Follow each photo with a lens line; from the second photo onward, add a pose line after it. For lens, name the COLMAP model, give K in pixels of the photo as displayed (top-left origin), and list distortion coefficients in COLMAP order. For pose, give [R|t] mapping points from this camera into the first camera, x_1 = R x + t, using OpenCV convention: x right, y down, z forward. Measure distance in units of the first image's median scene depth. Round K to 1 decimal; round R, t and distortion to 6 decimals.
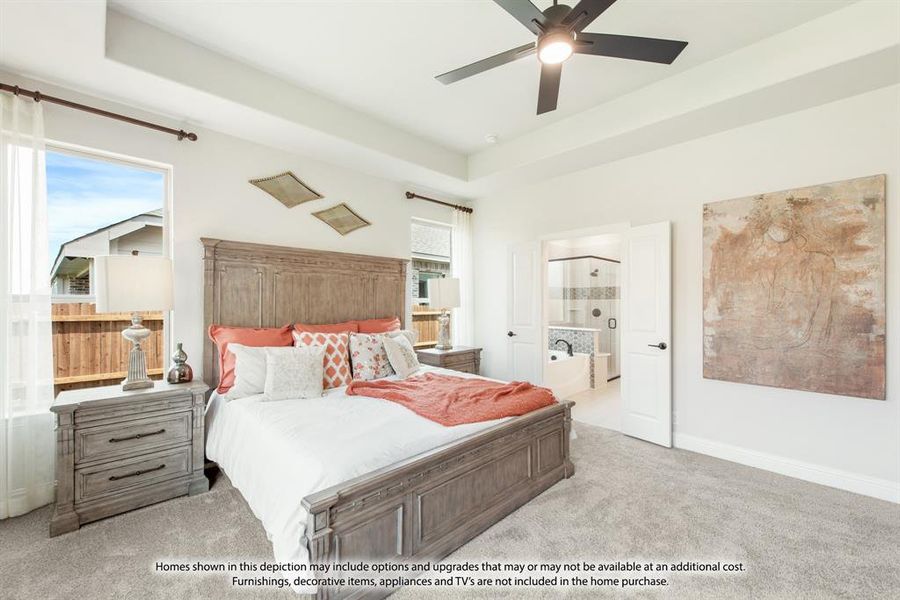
lens RADIAL K [[356.0, 0, 454.5], [0, 356.0, 301.8], [0, 0, 1]] dist [0.001224, 0.000063]
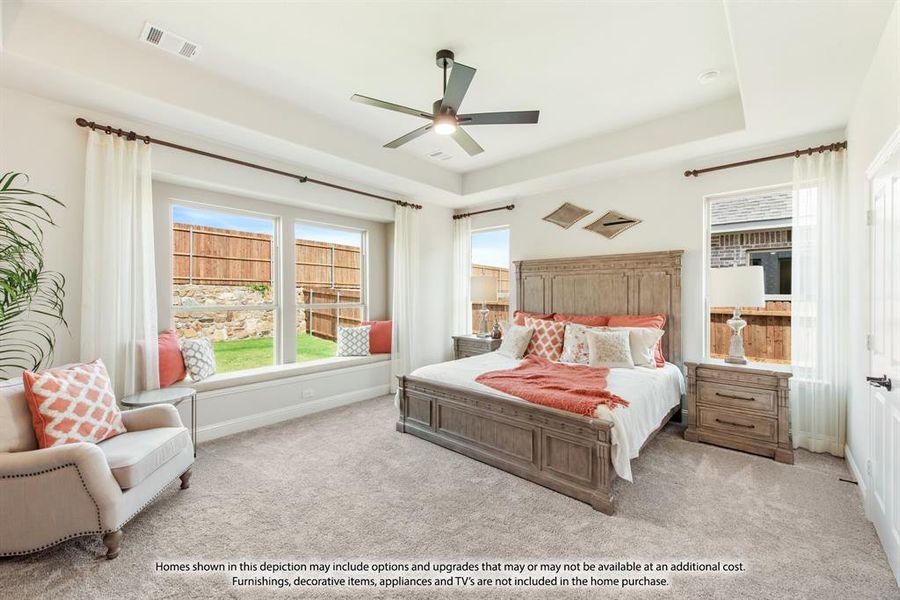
lens RADIAL K [[366.8, 0, 451.0], [0, 366.8, 286.1], [0, 0, 1]] dist [0.007394, -0.000281]
pose [[0.055136, -0.022058, -0.998235, 0.879308], [-0.006776, 0.999725, -0.022465, -0.007982], [0.998456, 0.008003, 0.054971, 0.461161]]
